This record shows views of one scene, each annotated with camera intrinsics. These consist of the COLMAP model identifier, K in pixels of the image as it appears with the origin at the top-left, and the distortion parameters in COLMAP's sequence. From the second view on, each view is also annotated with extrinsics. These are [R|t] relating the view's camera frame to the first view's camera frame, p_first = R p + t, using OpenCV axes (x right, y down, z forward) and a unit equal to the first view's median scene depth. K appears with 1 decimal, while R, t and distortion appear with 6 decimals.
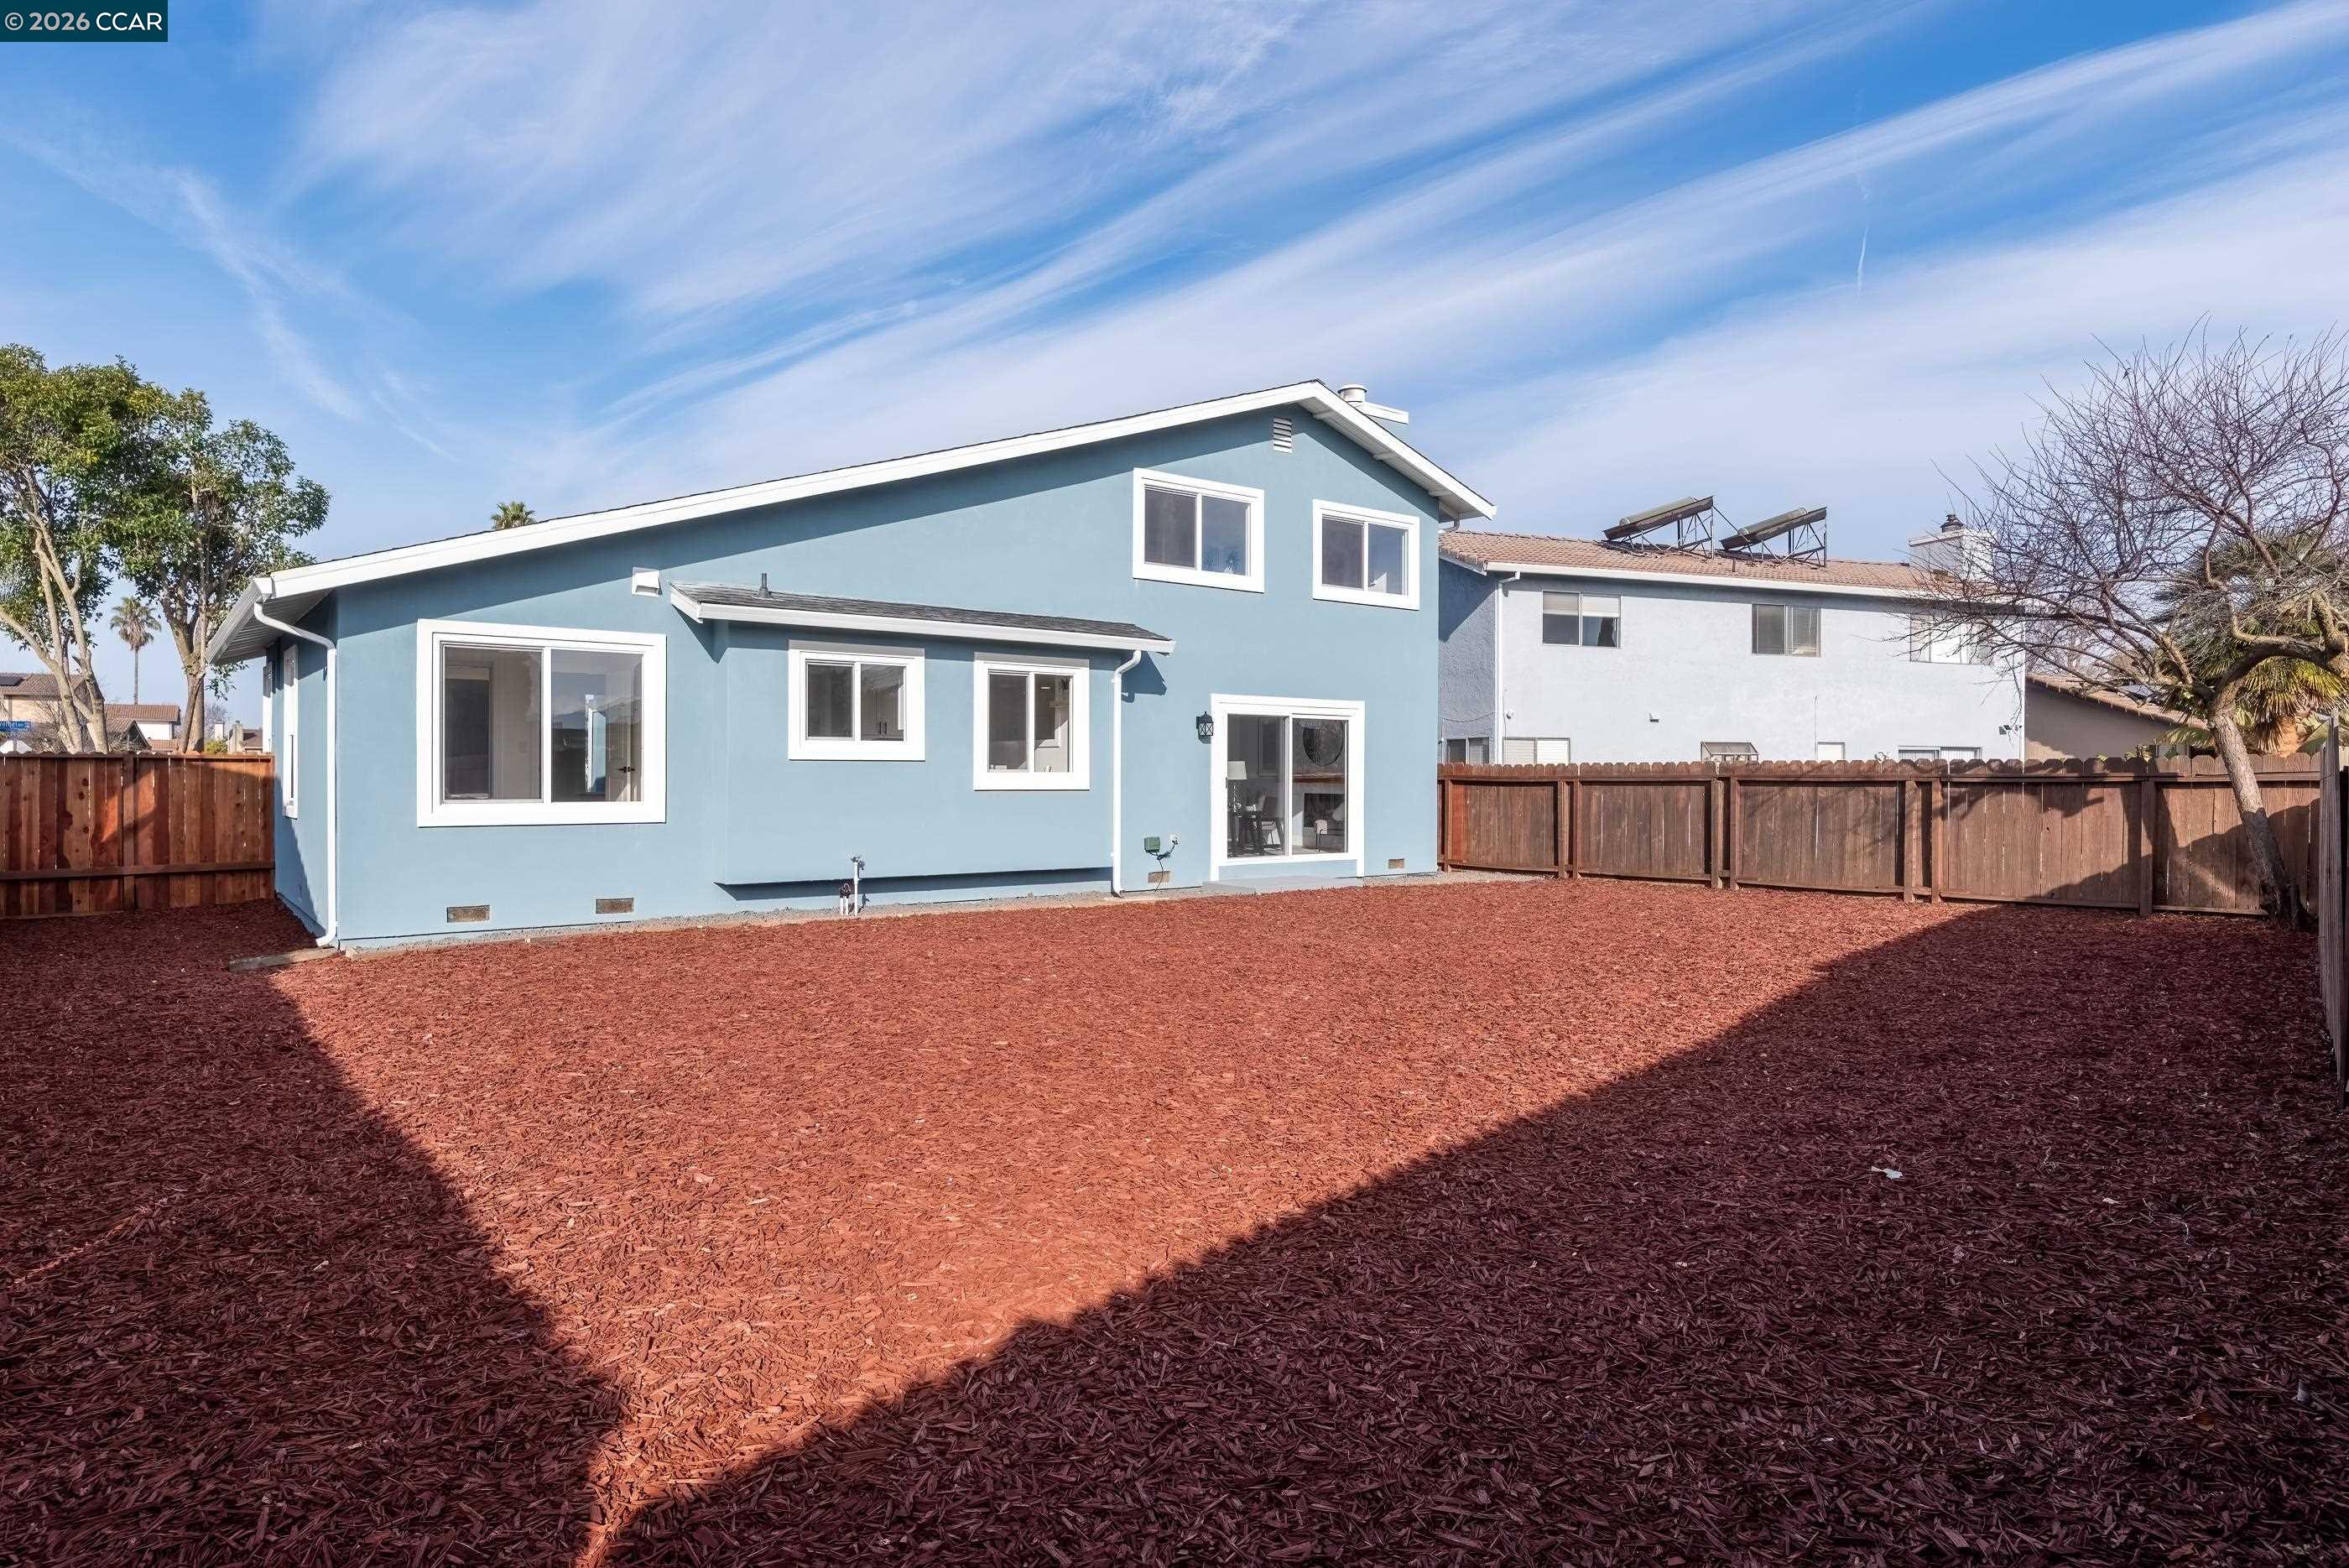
lens RADIAL K [[1367.7, 0, 1175.2], [0, 1367.7, 786.0], [0, 0, 1]] dist [-0.004422, -0.004136]
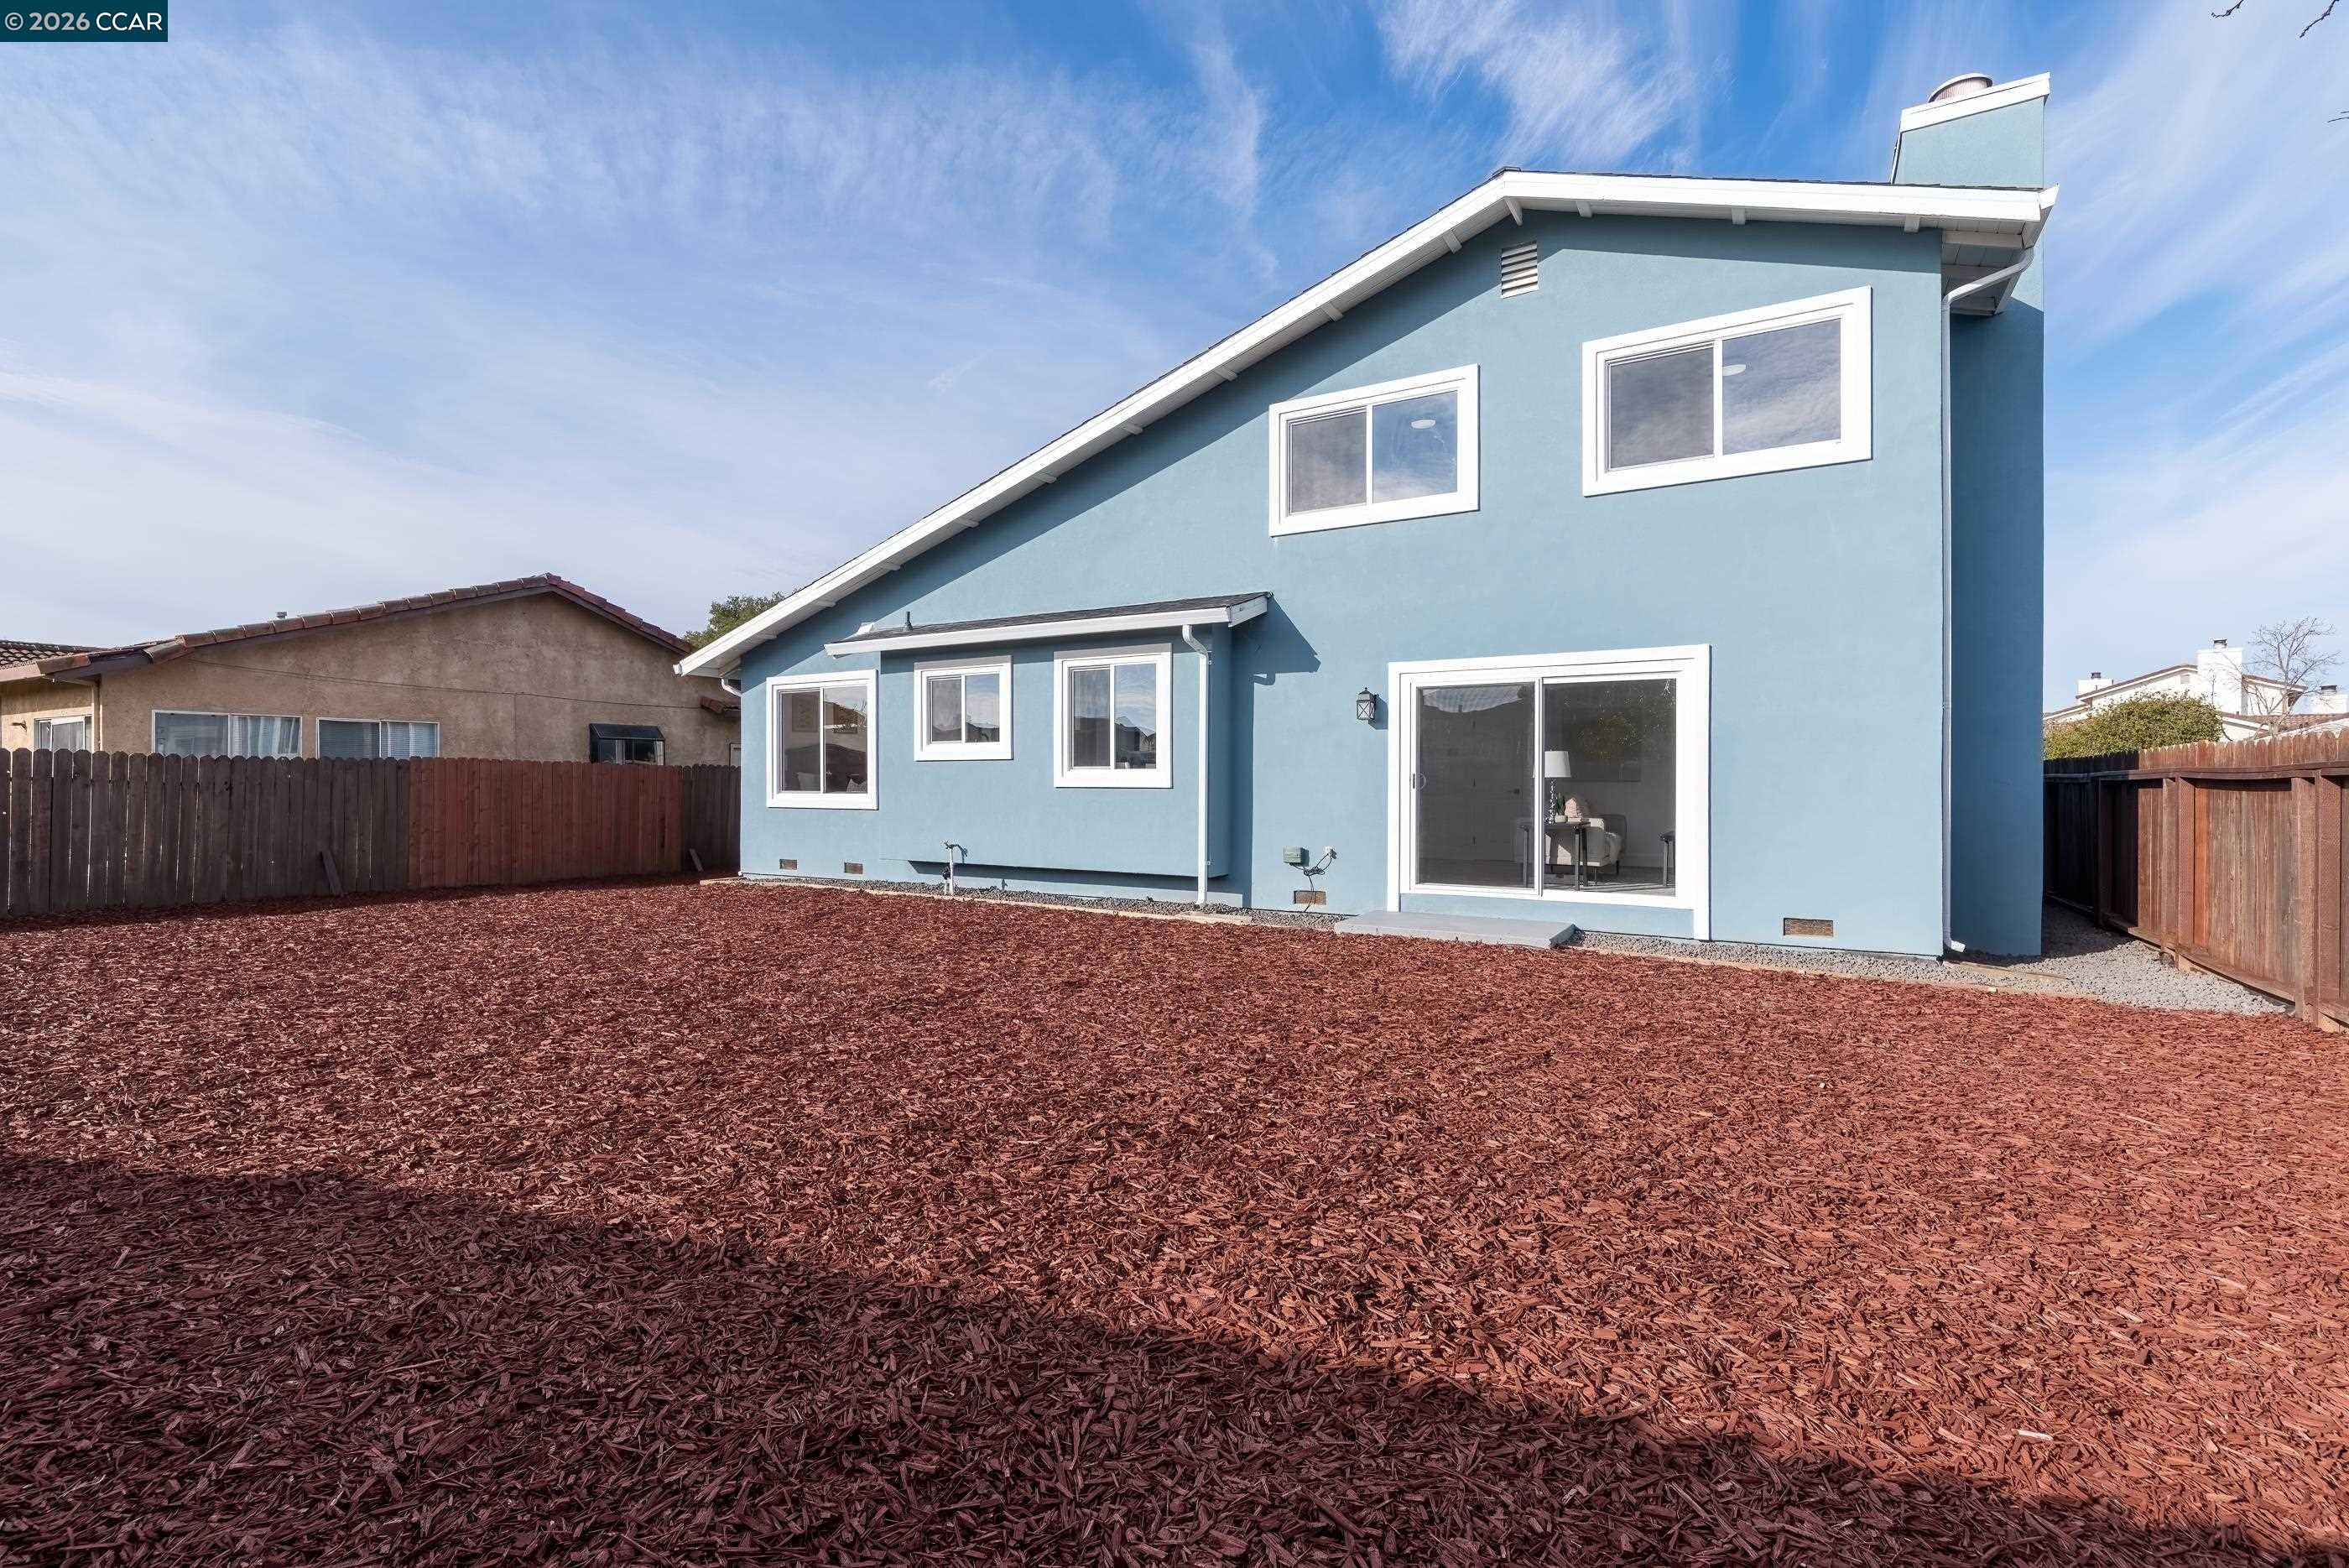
lens RADIAL K [[1046.7, 0, 1172.8], [0, 1046.7, 774.5], [0, 0, 1]] dist [-0.001020, 0.000062]
pose [[0.362090, -0.009306, -0.932097, 0.497747], [-0.007906, 0.999884, -0.013054, 0.002589], [0.932110, 0.012096, 0.361974, 0.651187]]
